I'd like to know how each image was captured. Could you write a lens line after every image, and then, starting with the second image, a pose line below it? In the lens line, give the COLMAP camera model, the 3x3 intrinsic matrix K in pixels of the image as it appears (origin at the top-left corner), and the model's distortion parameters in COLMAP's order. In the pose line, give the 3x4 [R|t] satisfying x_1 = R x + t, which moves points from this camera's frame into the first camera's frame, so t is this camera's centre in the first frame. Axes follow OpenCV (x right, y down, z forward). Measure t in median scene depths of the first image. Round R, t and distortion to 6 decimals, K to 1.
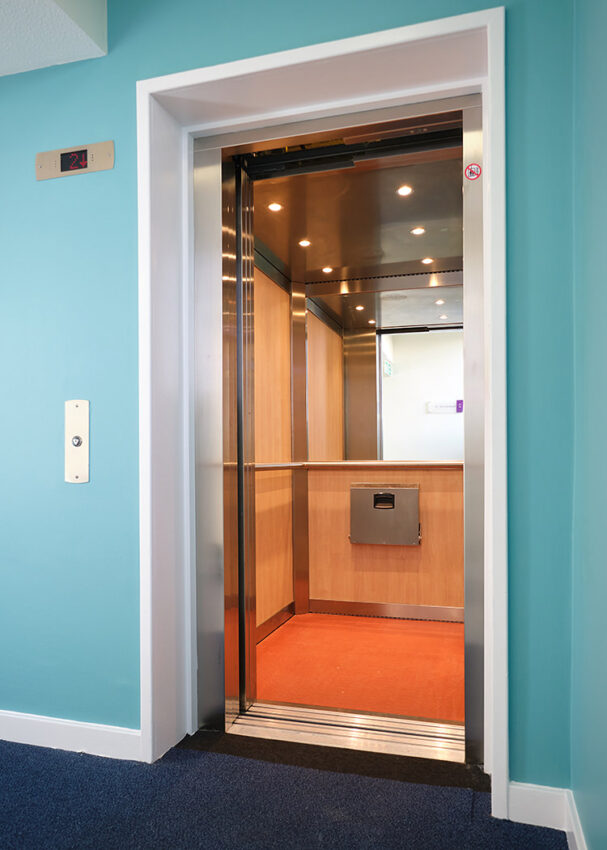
lens RADIAL K [[642.8, 0, 302.7], [0, 642.8, 466.7], [0, 0, 1]] dist [-0.005833, 0.003734]
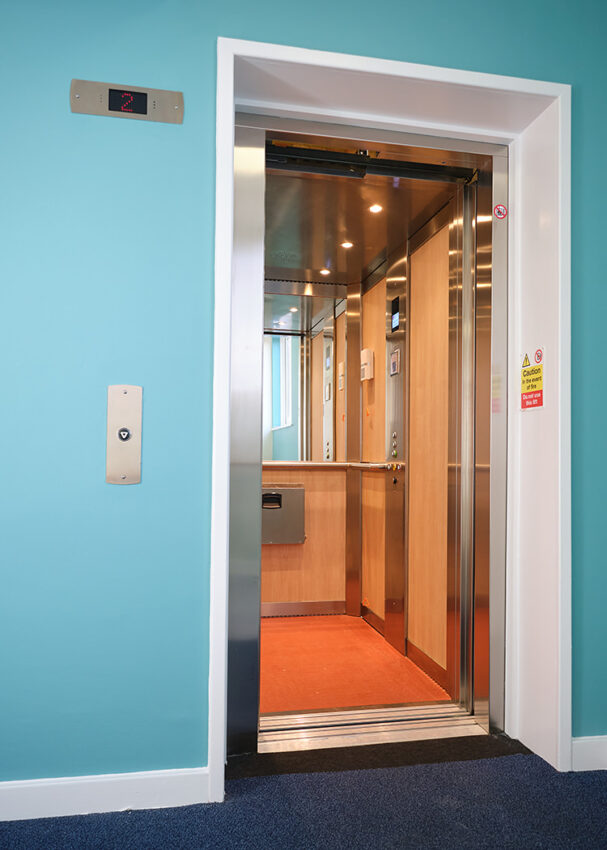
lens RADIAL K [[642.8, 0, 301.7], [0, 642.8, 452.3], [0, 0, 1]] dist [-0.005833, 0.003734]
pose [[0.879514, 0.020491, 0.475431, -0.544210], [-0.010568, 0.999667, -0.023537, 0.000947], [-0.475755, 0.015677, 0.879438, 0.156195]]
